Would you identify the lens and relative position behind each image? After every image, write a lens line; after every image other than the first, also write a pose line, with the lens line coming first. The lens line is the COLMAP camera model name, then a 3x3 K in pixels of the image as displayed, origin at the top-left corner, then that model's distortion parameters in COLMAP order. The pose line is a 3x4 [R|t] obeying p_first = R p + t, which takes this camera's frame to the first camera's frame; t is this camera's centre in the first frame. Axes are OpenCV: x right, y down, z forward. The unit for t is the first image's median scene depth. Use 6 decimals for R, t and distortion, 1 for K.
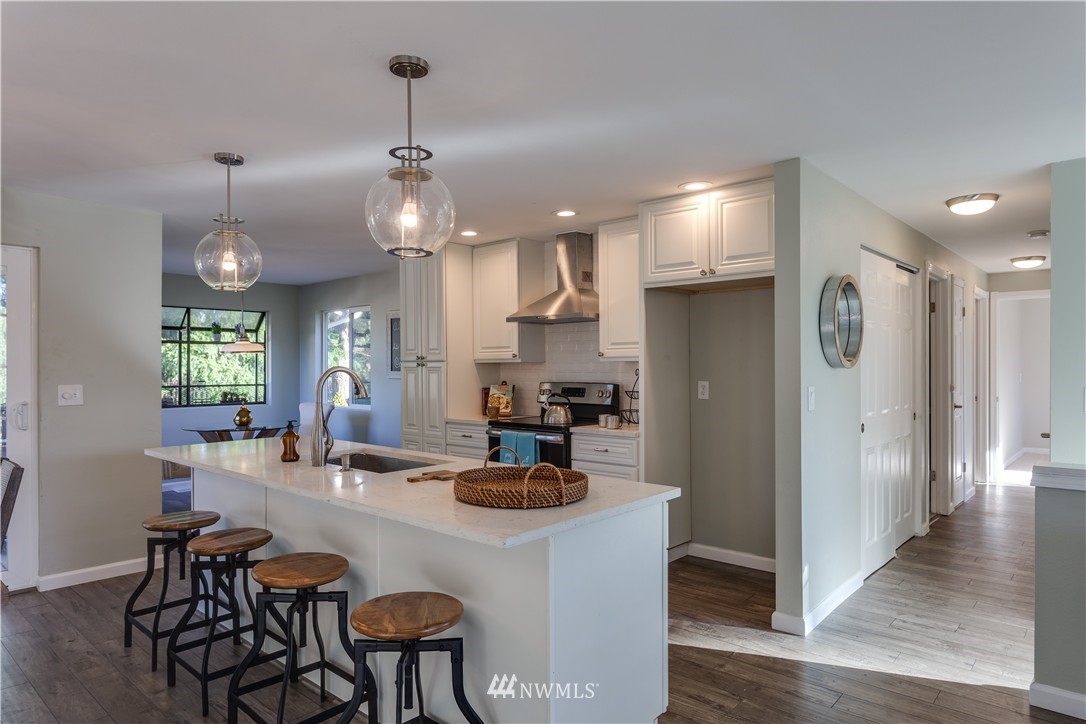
lens RADIAL K [[661.6, 0, 543.0], [0, 661.6, 362.0], [0, 0, 1]] dist [-0.008232, -0.000714]
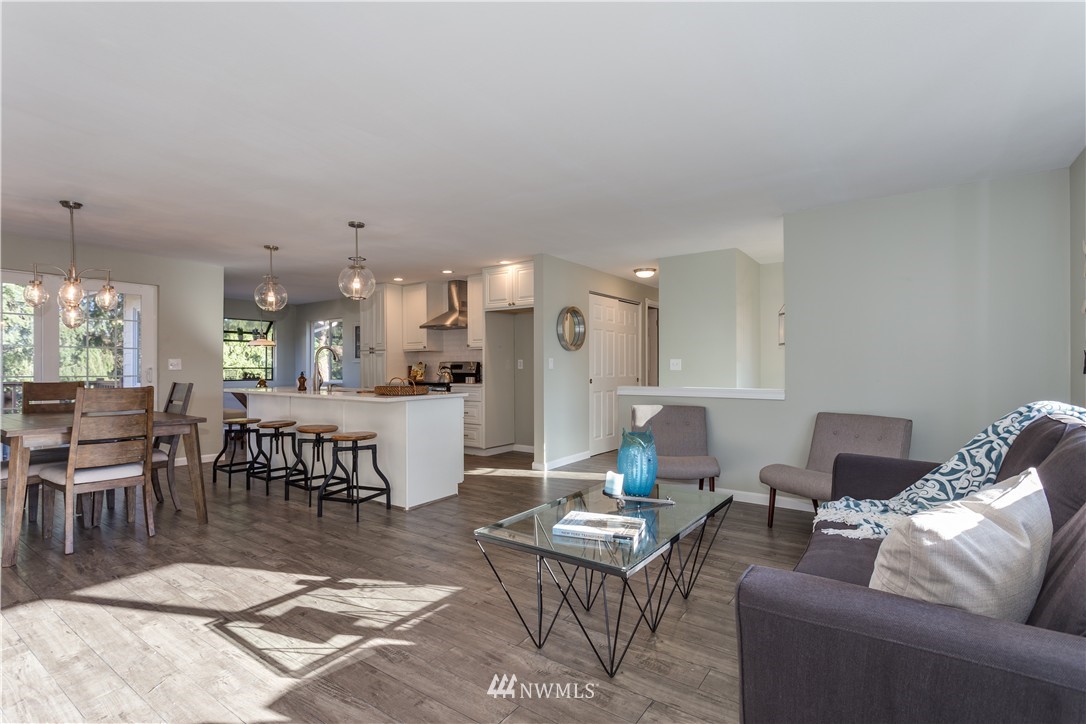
lens RADIAL K [[515.8, 0, 537.7], [0, 515.8, 364.5], [0, 0, 1]] dist [0.005382, 0.000390]
pose [[0.994658, 0.002161, 0.103200, 0.120471], [-0.002322, 0.999996, 0.001445, 0.035692], [-0.103197, -0.001677, 0.994660, -0.438961]]
